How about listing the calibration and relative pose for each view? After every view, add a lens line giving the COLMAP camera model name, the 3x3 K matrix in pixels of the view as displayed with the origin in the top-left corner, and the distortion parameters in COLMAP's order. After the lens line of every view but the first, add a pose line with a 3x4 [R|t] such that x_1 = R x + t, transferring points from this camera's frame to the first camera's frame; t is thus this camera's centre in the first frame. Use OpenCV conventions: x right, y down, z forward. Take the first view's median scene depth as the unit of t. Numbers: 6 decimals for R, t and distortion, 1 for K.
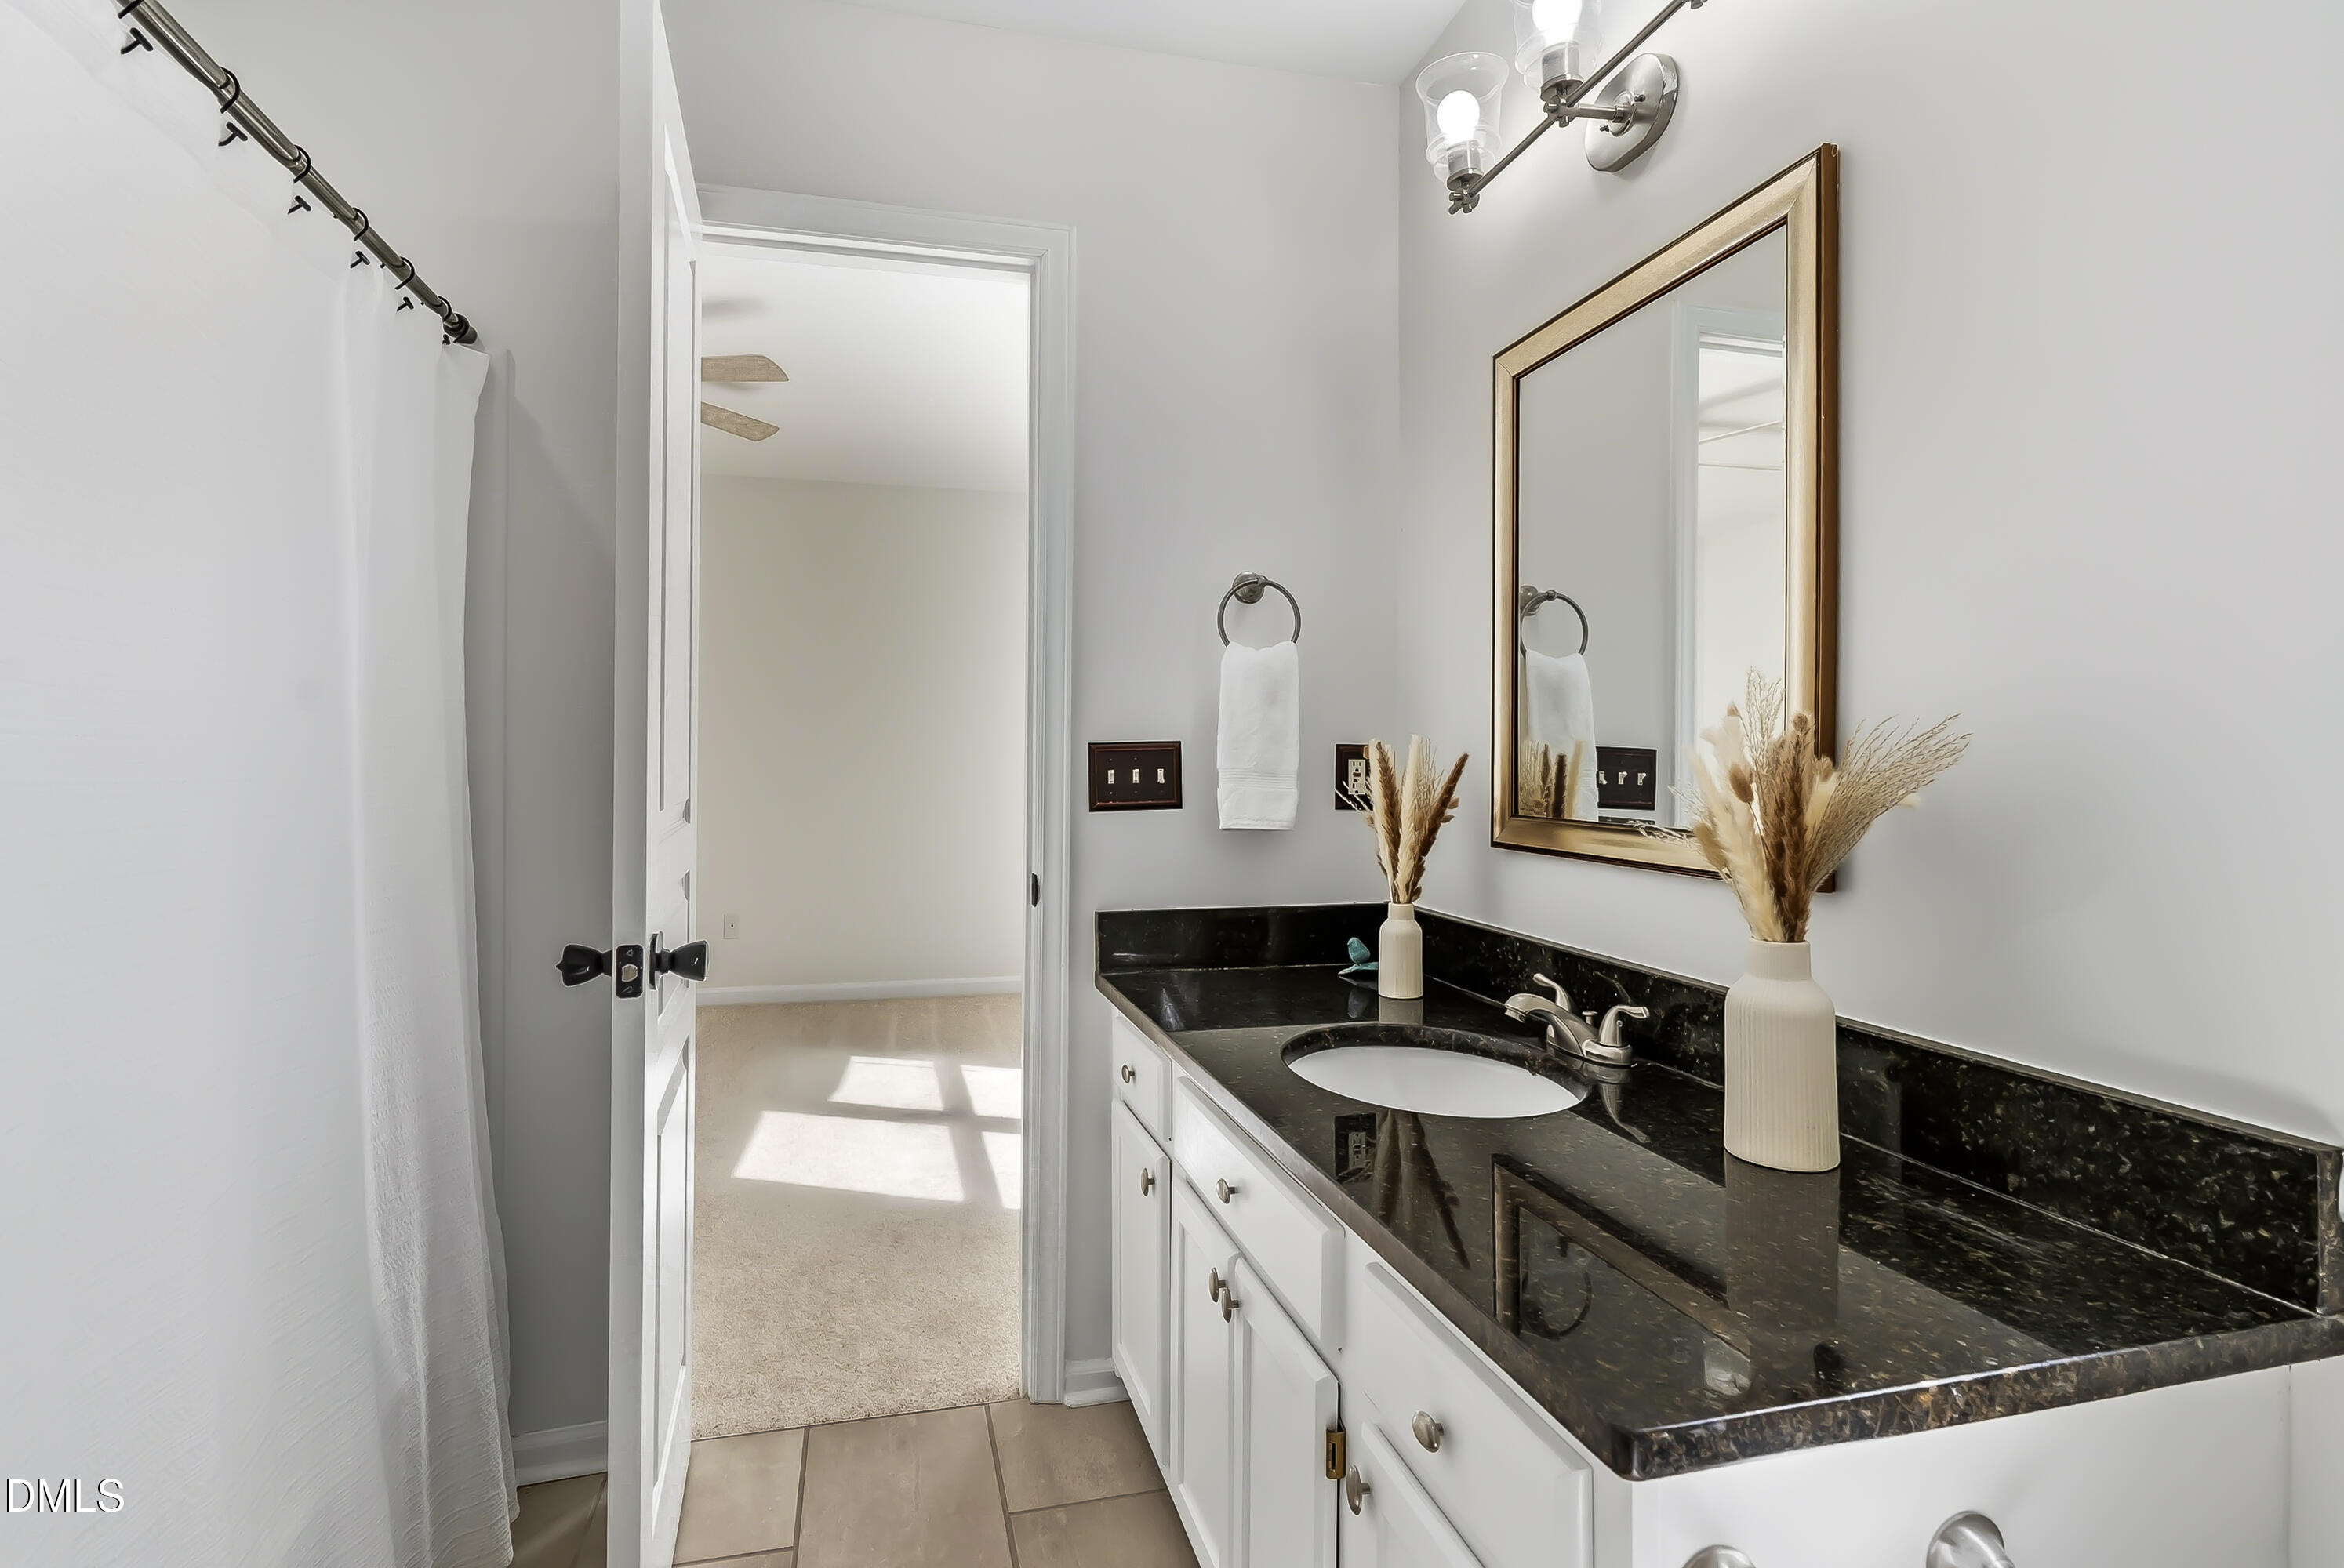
lens RADIAL K [[1118.4, 0, 1163.4], [0, 1118.4, 812.9], [0, 0, 1]] dist [-0.001919, -0.000162]
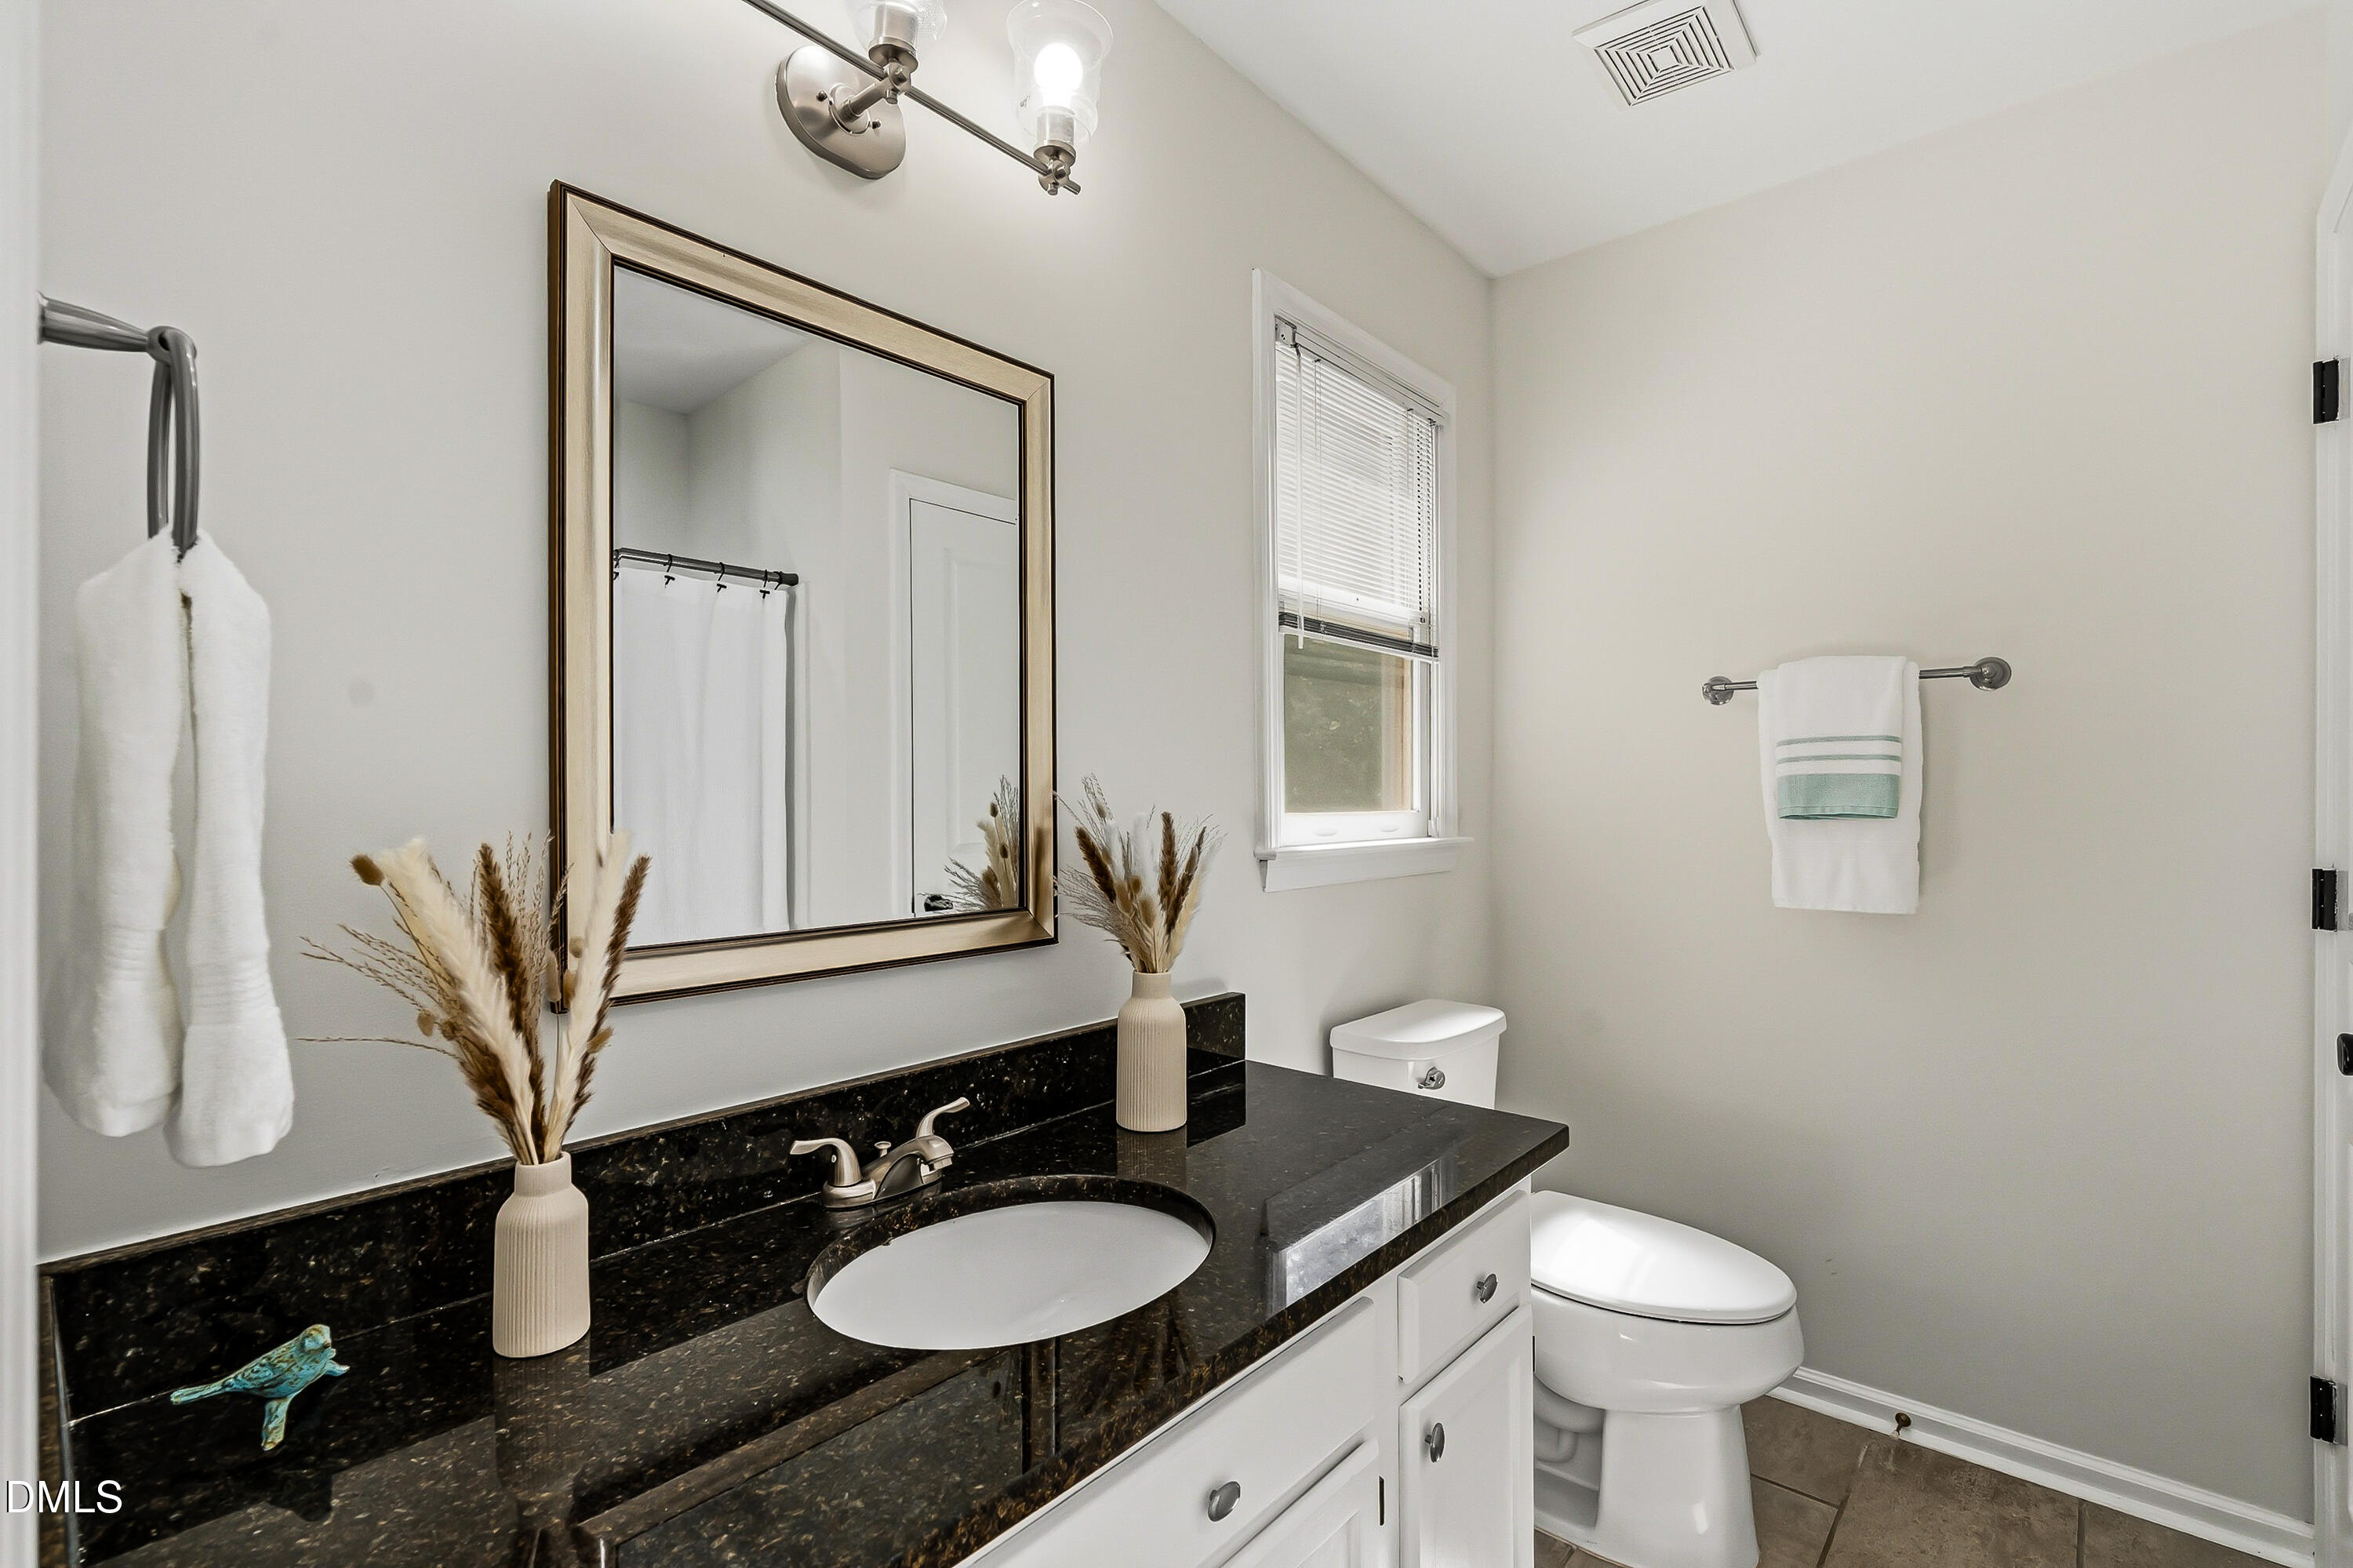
lens RADIAL K [[1094.9, 0, 1176.6], [0, 1094.9, 792.5], [0, 0, 1]] dist [-0.003134, 0.000215]
pose [[-0.569467, 0.000727, 0.822014, -0.472281], [0.035748, 0.999075, 0.023881, -0.111974], [-0.821237, 0.042985, -0.568966, 1.370396]]
